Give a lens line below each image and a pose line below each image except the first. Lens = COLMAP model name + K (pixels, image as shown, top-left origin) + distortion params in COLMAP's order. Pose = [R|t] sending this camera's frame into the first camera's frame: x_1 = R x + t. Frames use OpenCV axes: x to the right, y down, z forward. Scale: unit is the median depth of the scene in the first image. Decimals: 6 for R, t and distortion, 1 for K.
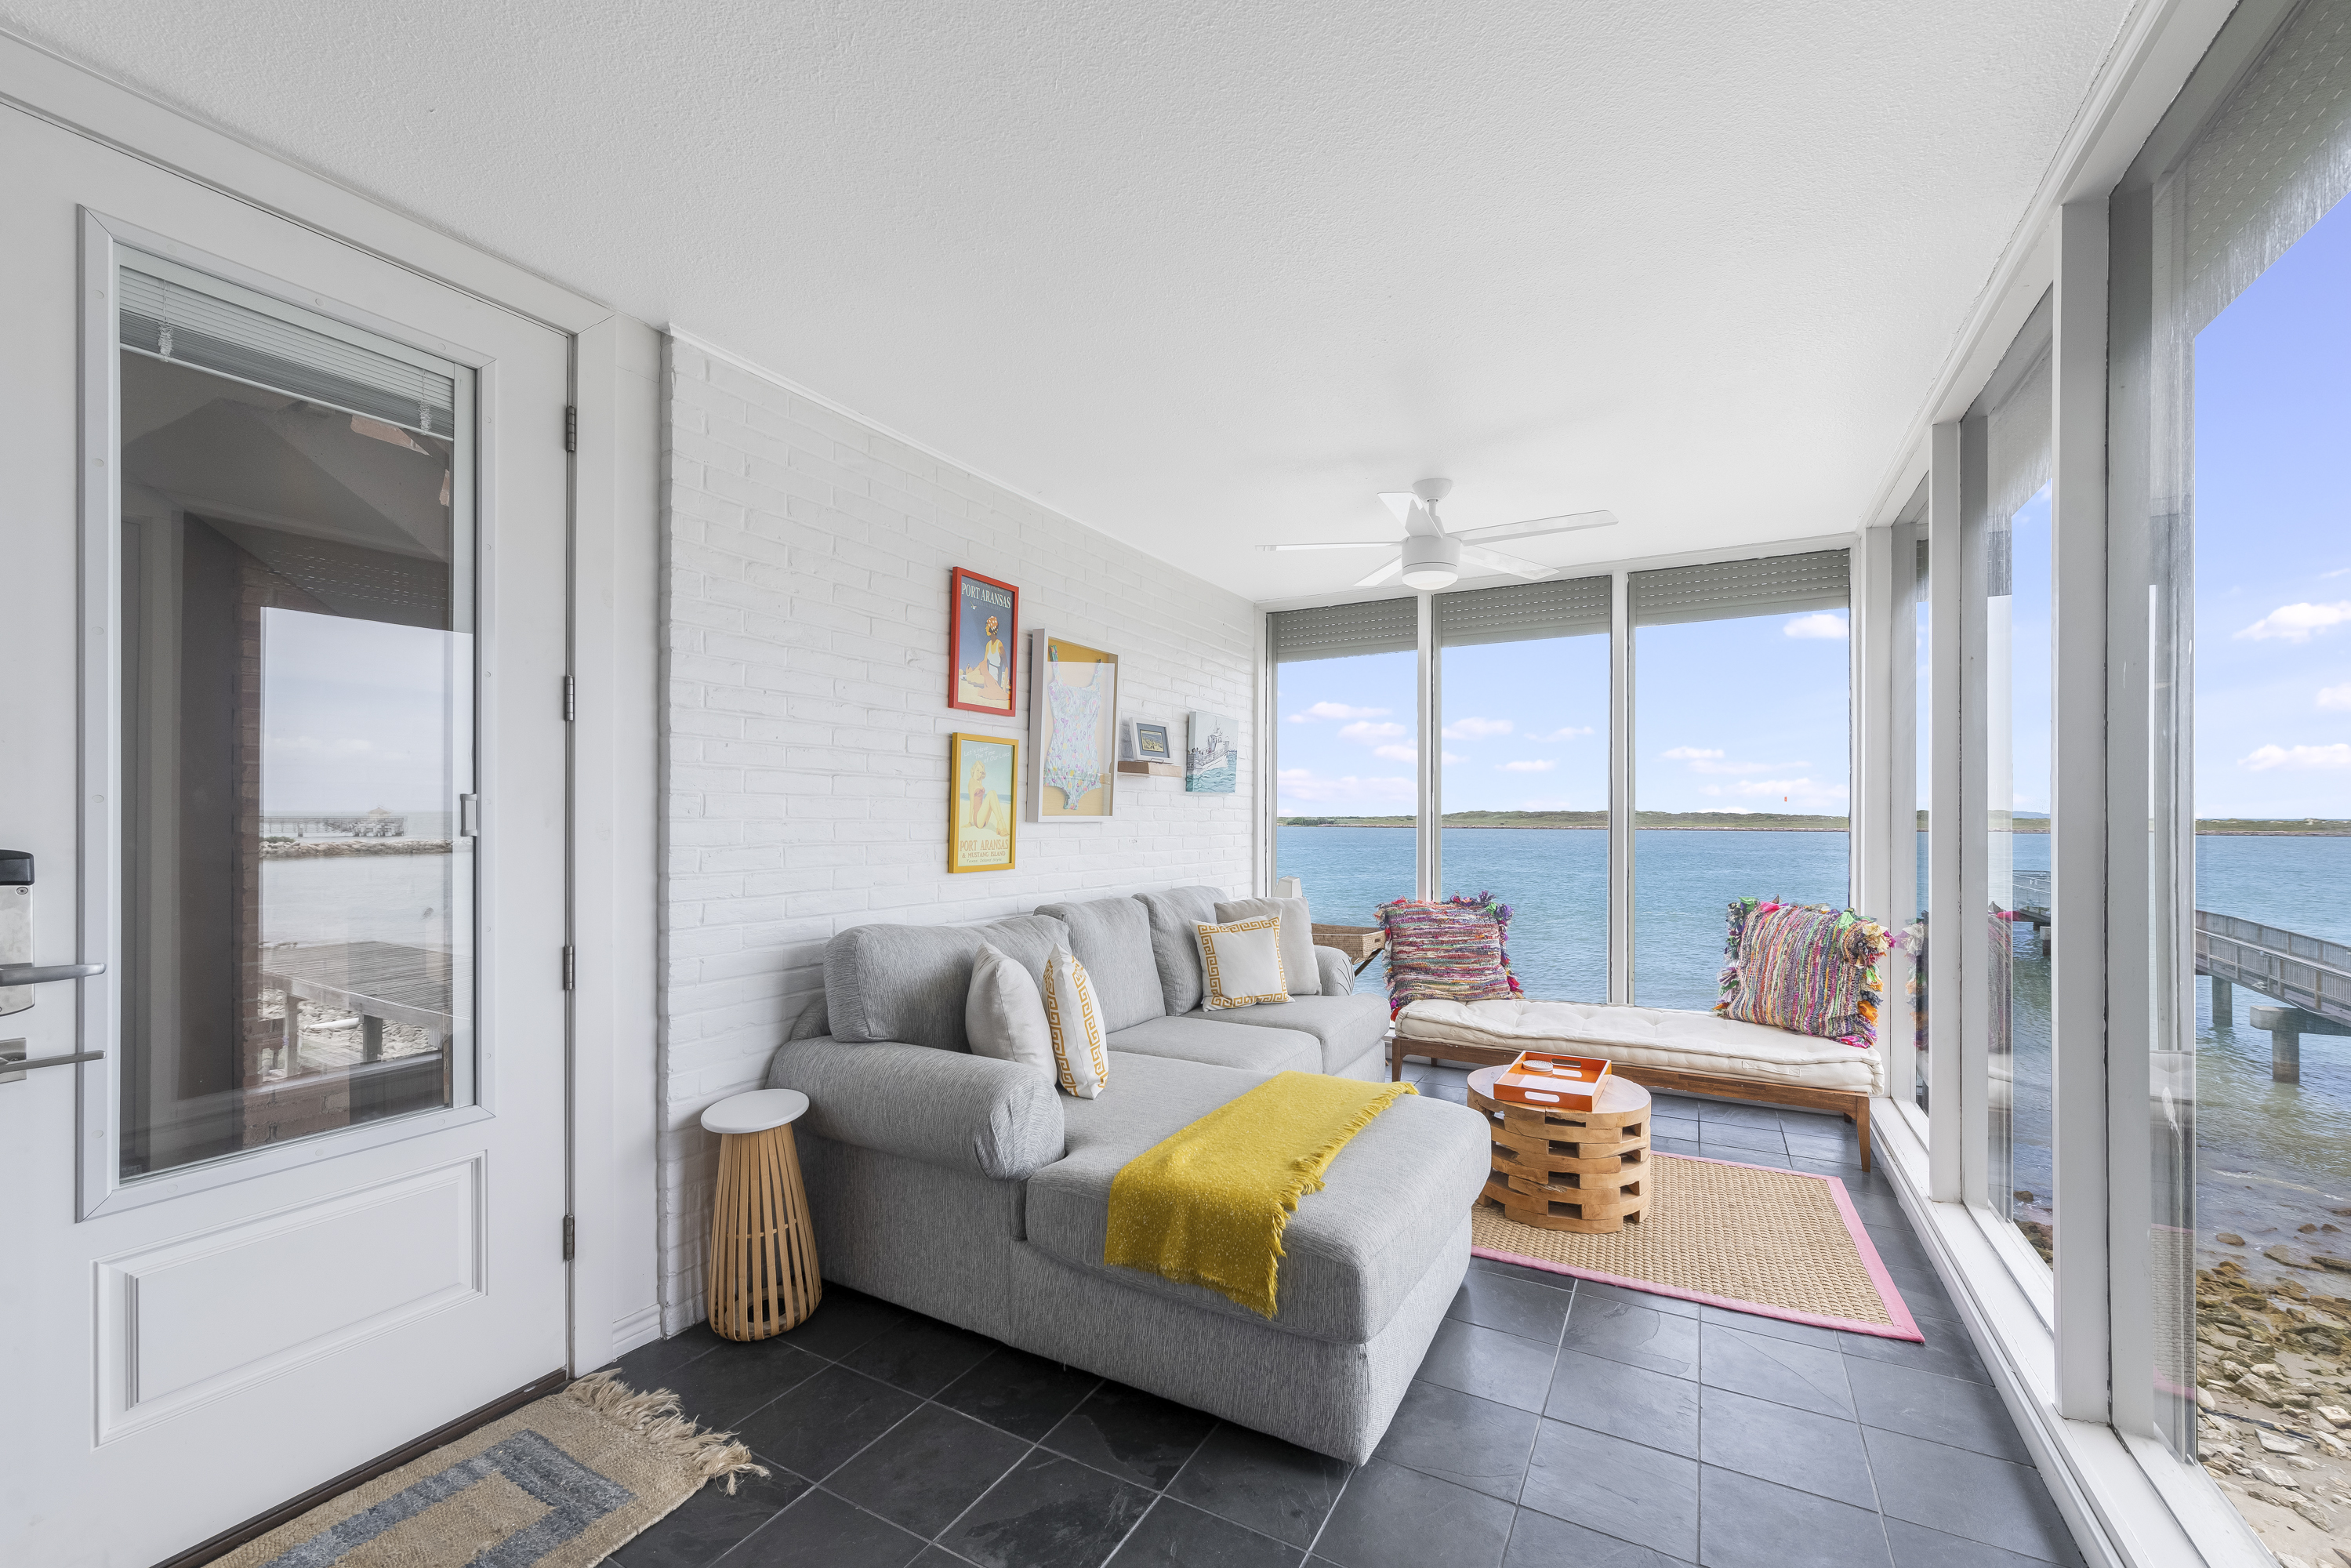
lens RADIAL K [[921.0, 0, 1190.9], [0, 921.0, 820.7], [0, 0, 1]] dist [0.002535, -0.000006]
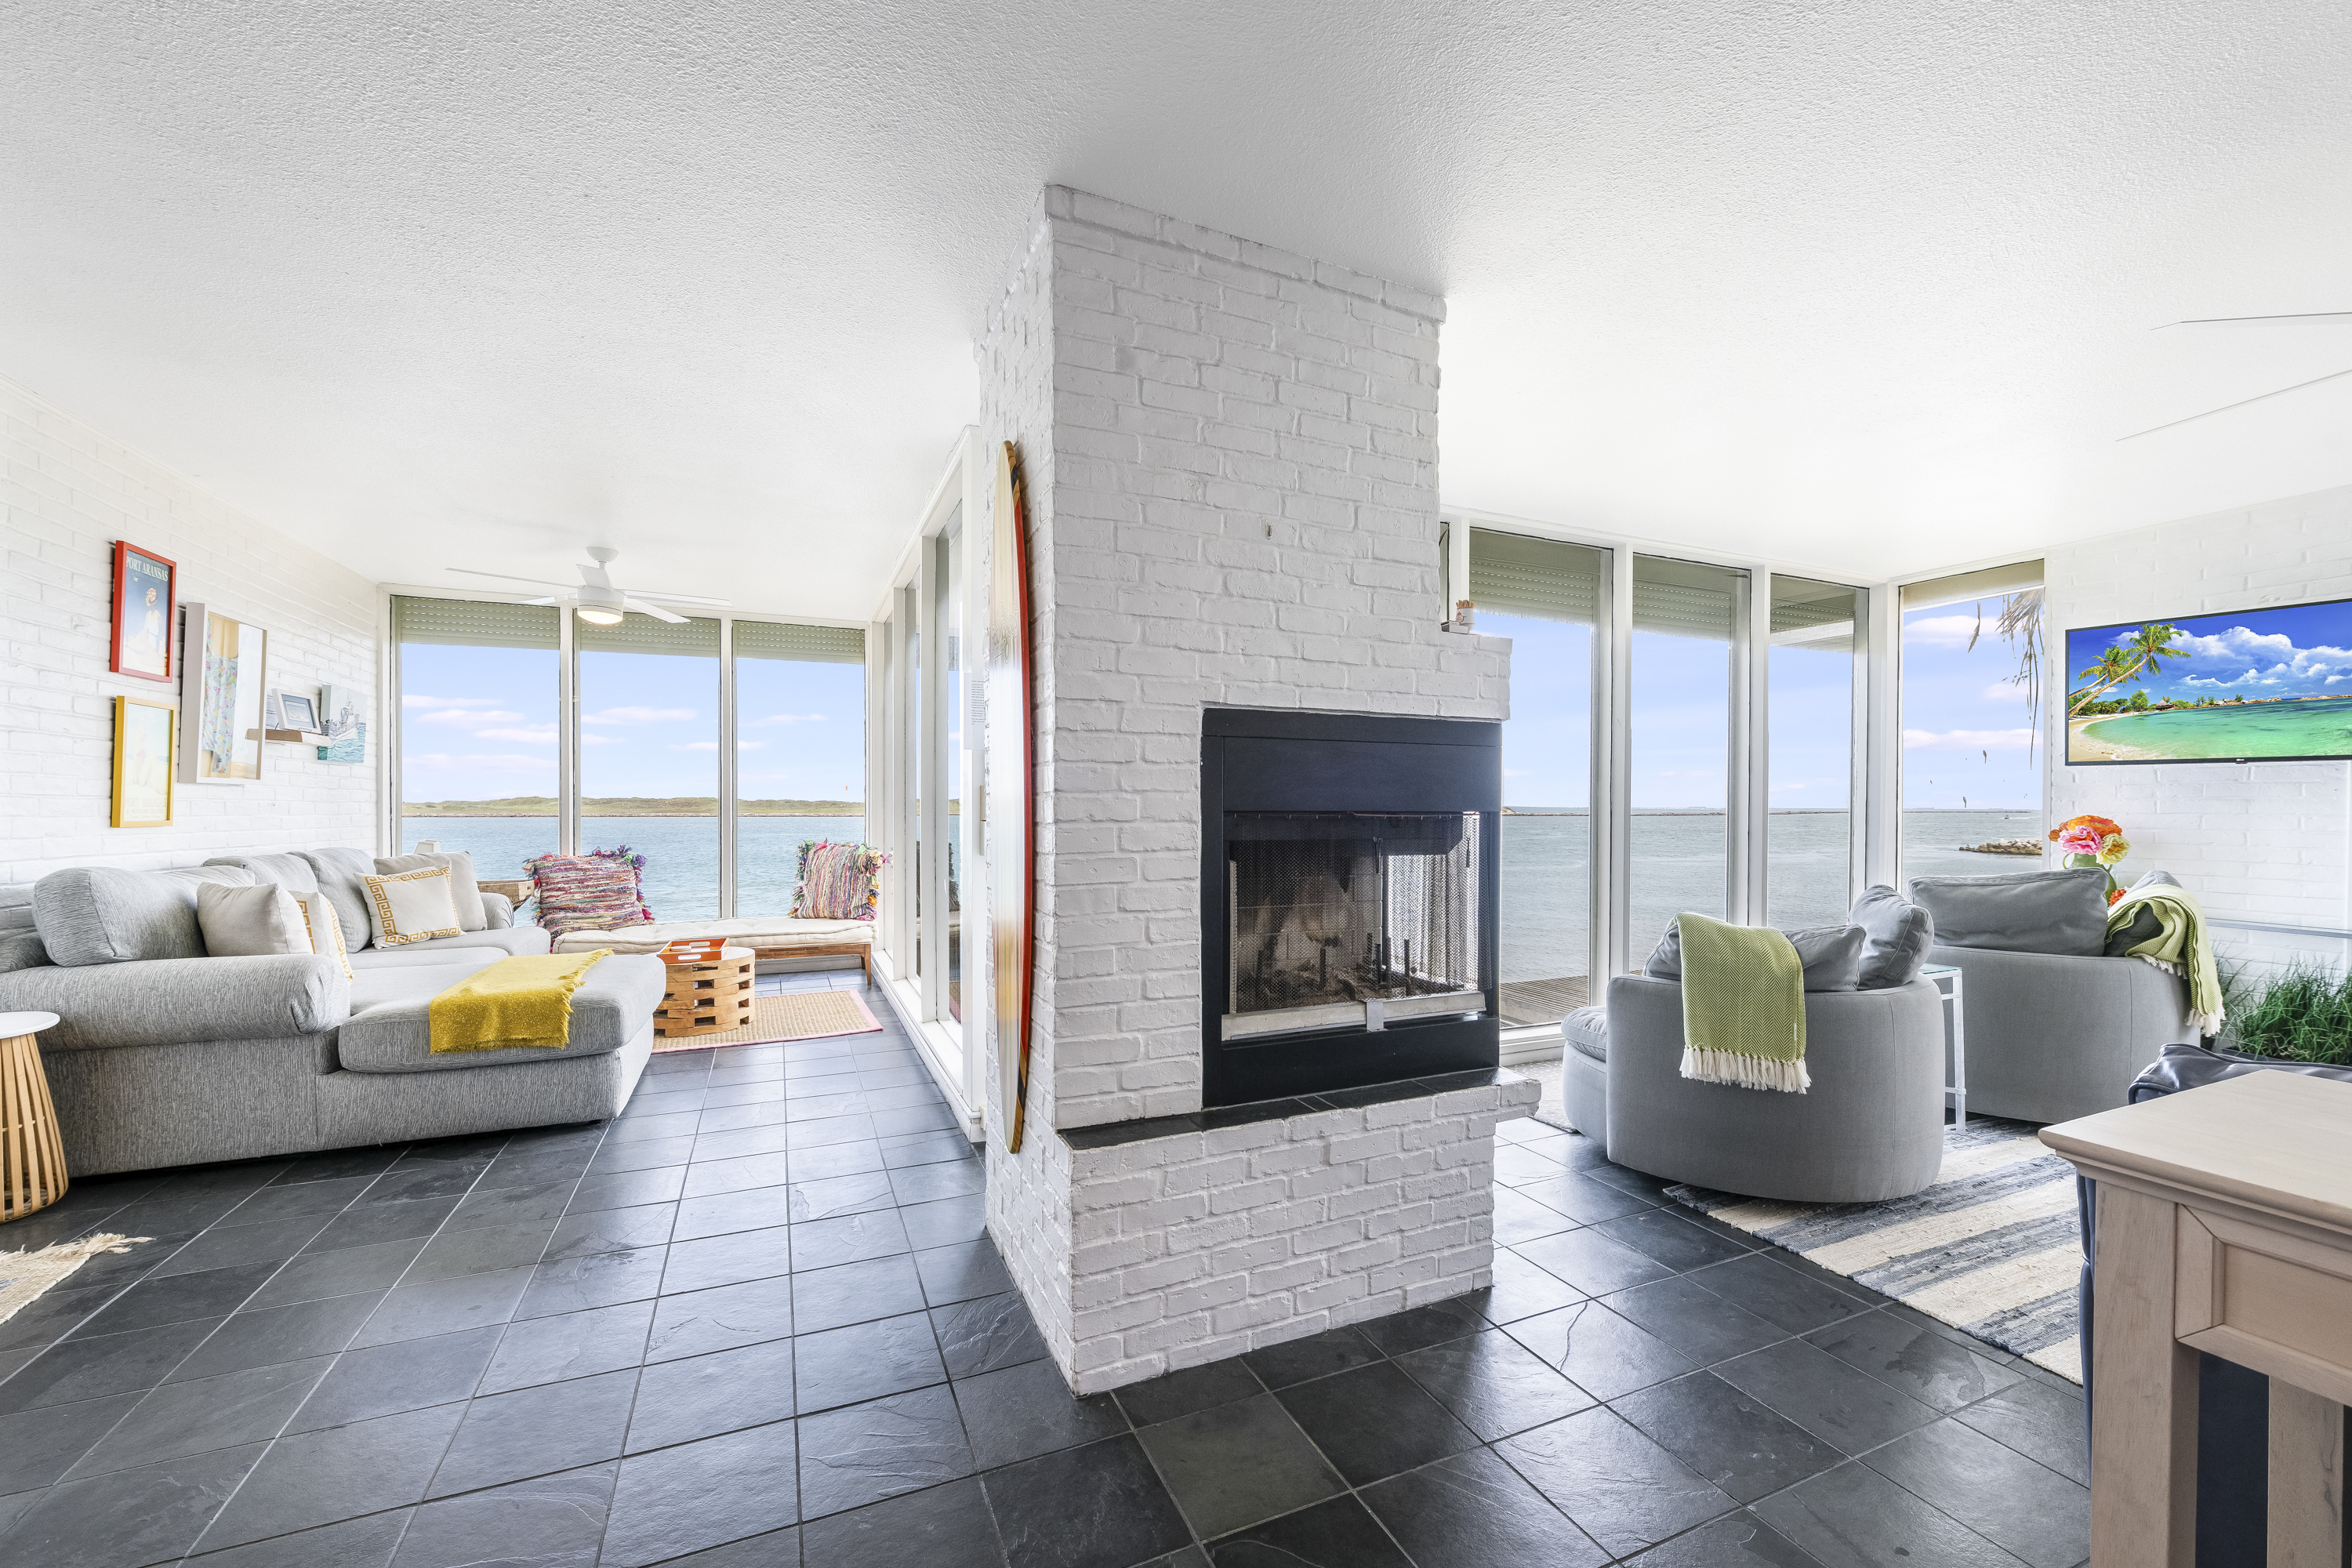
lens RADIAL K [[921.3, 0, 1174.1], [0, 921.3, 803.0], [0, 0, 1]] dist [0.002535, -0.000006]
pose [[0.610240, 0.000384, 0.792217, -0.303351], [0.003403, 0.999989, -0.003106, 0.030384], [-0.792210, 0.004591, 0.610232, -0.524859]]
